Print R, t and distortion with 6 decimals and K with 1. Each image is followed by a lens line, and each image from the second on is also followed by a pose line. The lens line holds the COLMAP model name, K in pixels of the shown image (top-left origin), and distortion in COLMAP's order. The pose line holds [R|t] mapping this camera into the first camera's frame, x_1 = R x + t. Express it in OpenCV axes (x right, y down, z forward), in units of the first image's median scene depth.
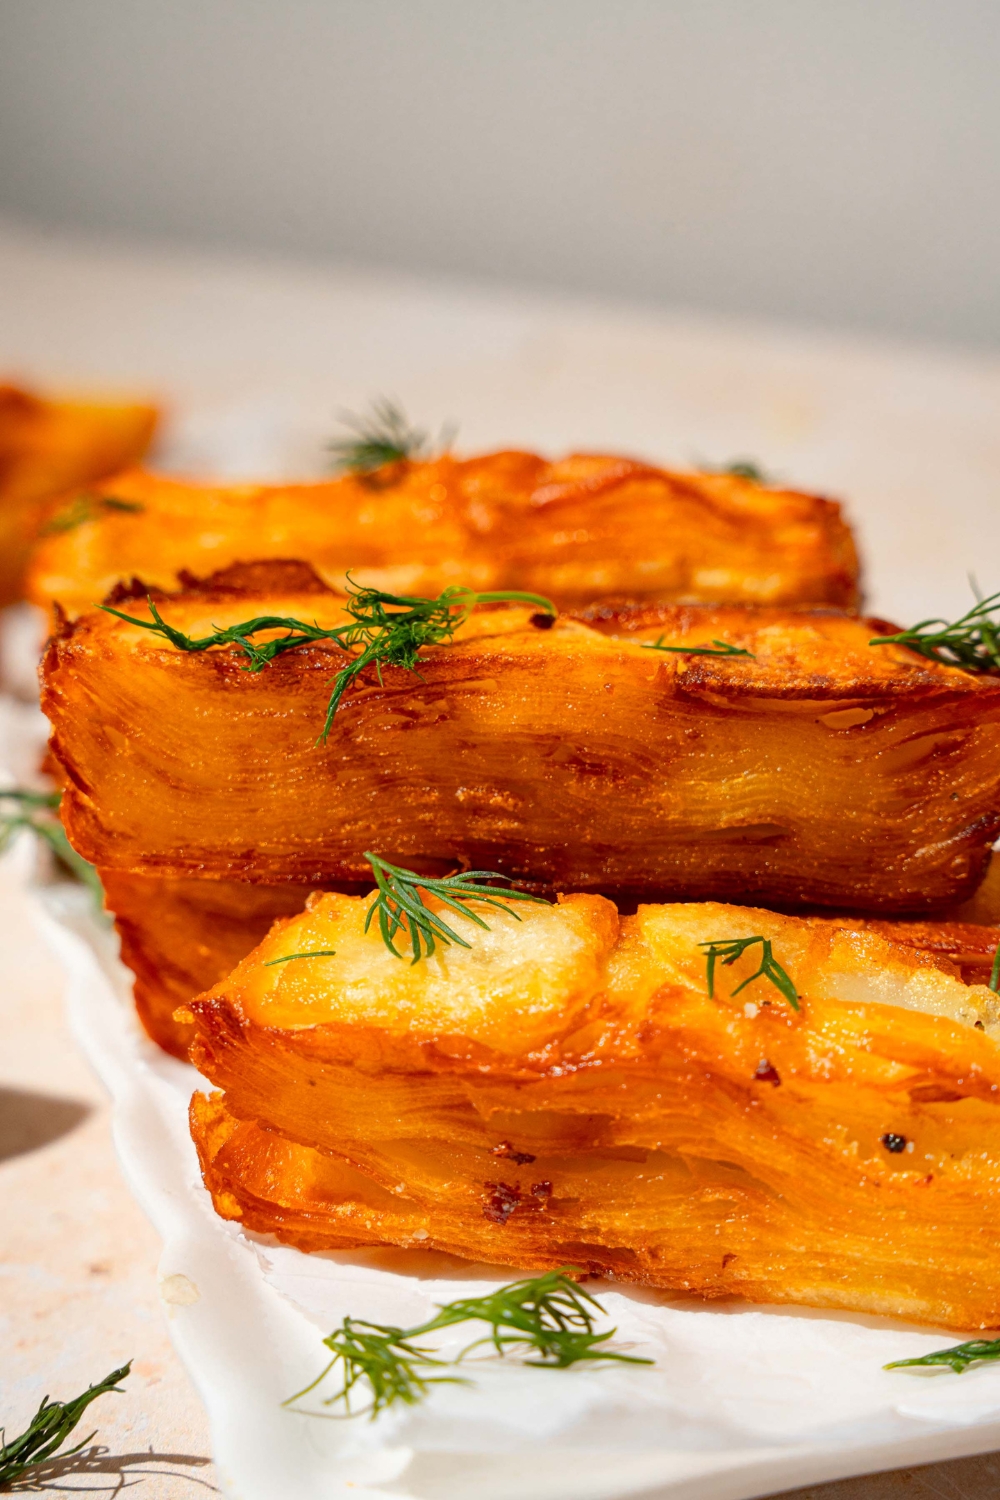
lens RADIAL K [[2799.0, 0, 500.0], [0, 2799.0, 750.0], [0, 0, 1]] dist [0.008492, 0.668900]
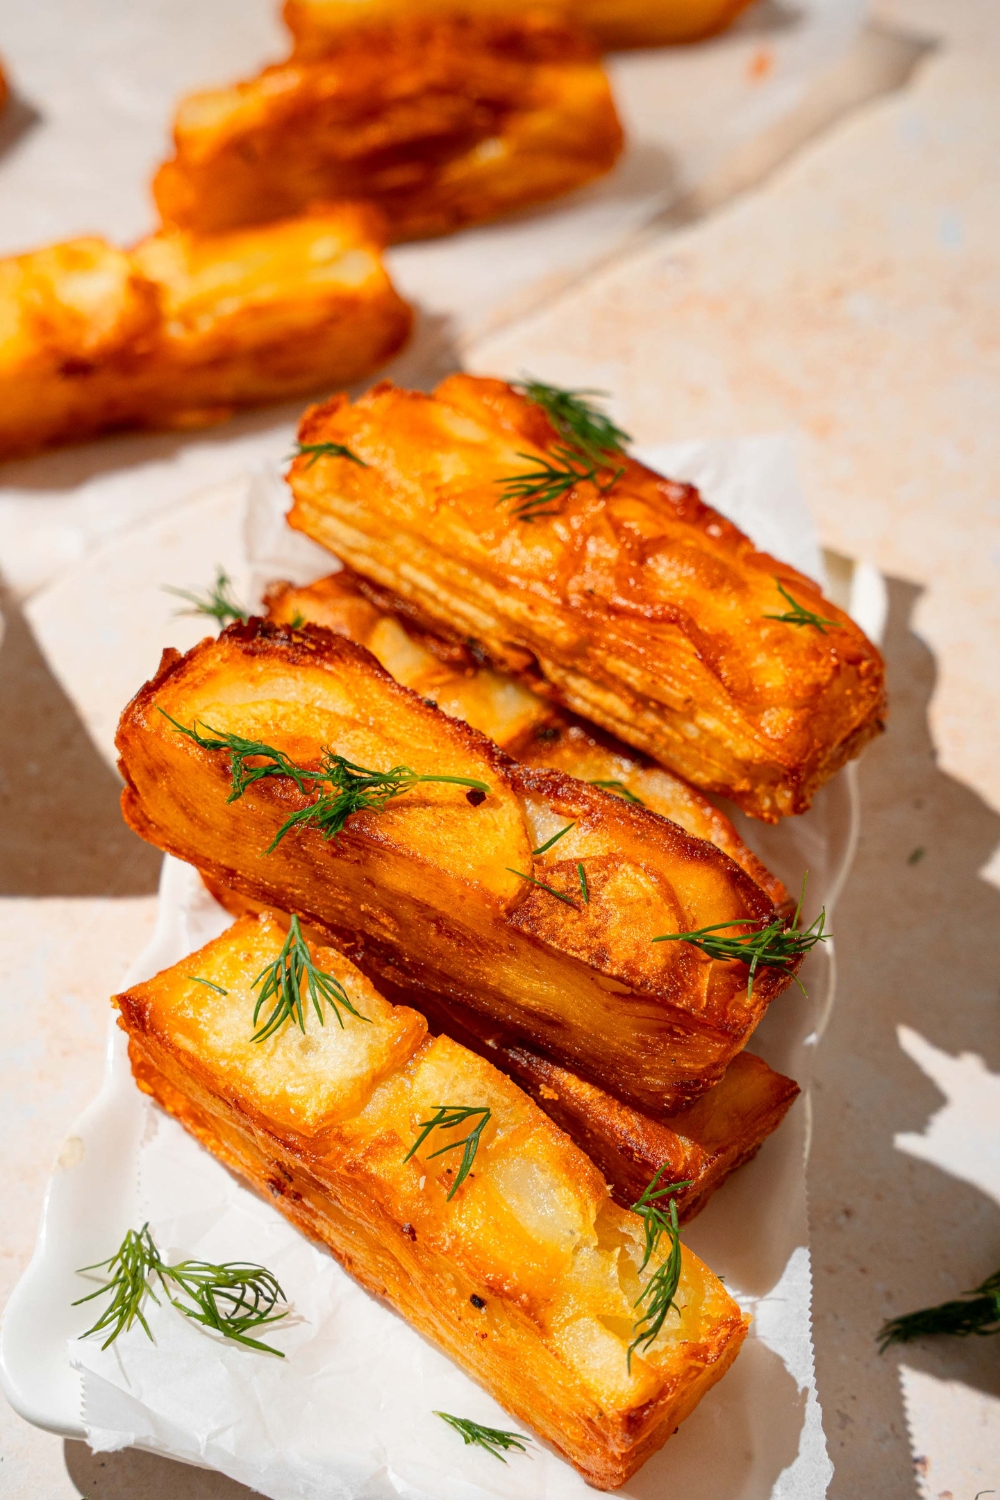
lens RADIAL K [[2799.0, 0, 500.0], [0, 2799.0, 750.0], [0, 0, 1]] dist [0.008492, 0.668900]
pose [[0.885024, 0.393924, -0.248104, 0.387709], [-0.247852, 0.849819, 0.465164, -0.767015], [0.394083, -0.350188, 0.849745, -0.145775]]
